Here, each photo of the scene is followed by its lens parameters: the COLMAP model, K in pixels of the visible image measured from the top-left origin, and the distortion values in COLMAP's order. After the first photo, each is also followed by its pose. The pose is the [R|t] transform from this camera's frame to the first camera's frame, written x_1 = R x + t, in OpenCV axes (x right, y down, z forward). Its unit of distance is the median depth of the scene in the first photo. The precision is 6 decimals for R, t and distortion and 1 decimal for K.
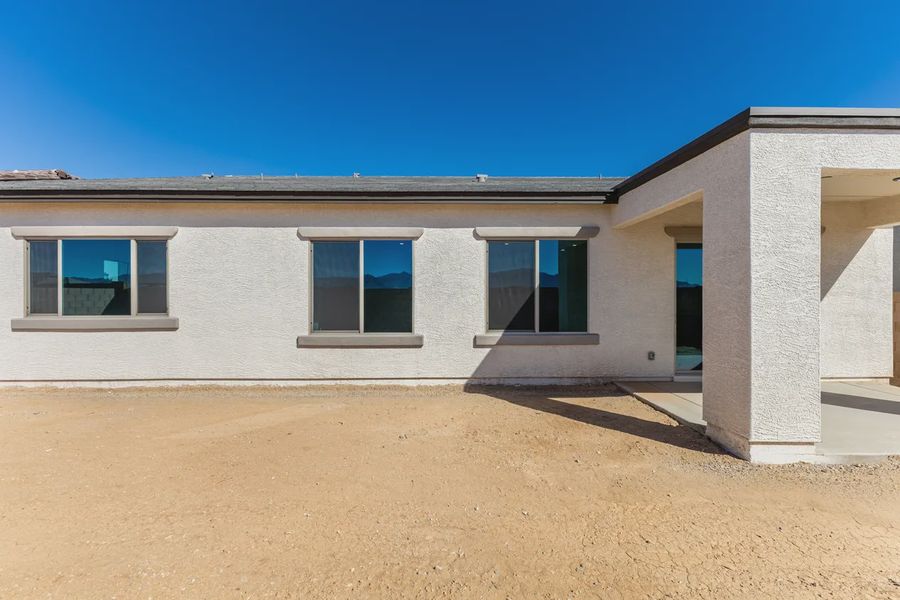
lens RADIAL K [[387.7, 0, 450.0], [0, 387.7, 300.0], [0, 0, 1]] dist [0.003603, 0.000239]
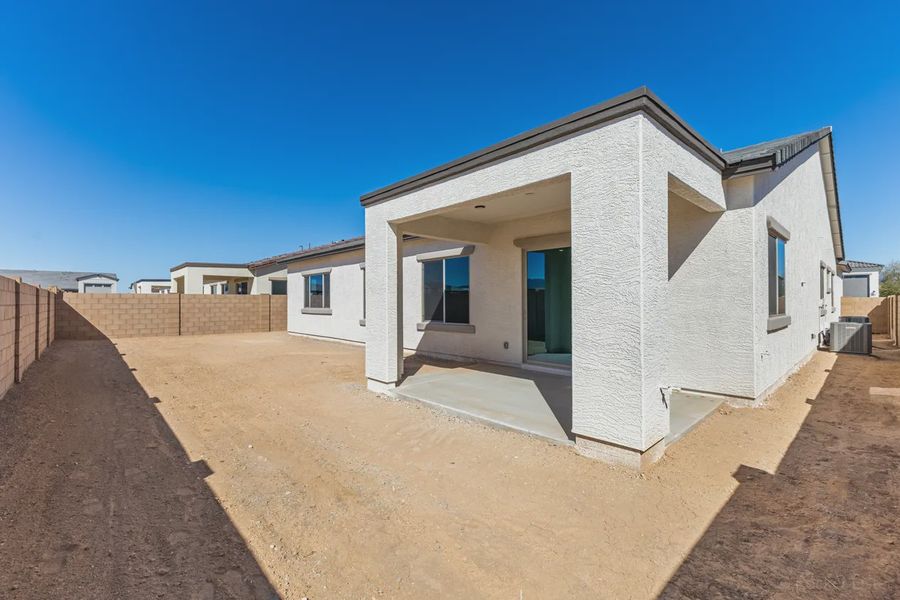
lens RADIAL K [[387.7, 0, 450.0], [0, 387.7, 300.0], [0, 0, 1]] dist [0.003603, 0.000239]
pose [[0.677618, -0.004662, -0.735400, 1.308645], [0.007919, 0.999968, 0.000958, -0.003464], [0.735372, -0.006472, 0.677633, 0.030194]]
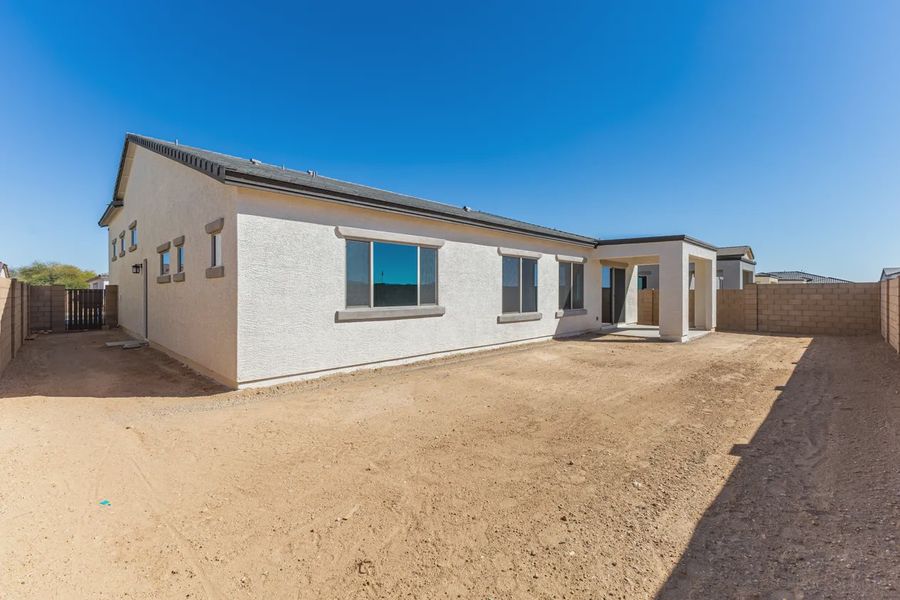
lens RADIAL K [[412.2, 0, 450.0], [0, 412.2, 300.0], [0, 0, 1]] dist [0.019826, 0.000231]
pose [[0.699860, -0.012862, 0.714164, -1.710803], [0.004498, 0.999897, 0.013600, 0.003428], [-0.714266, -0.006306, 0.699846, -0.028703]]
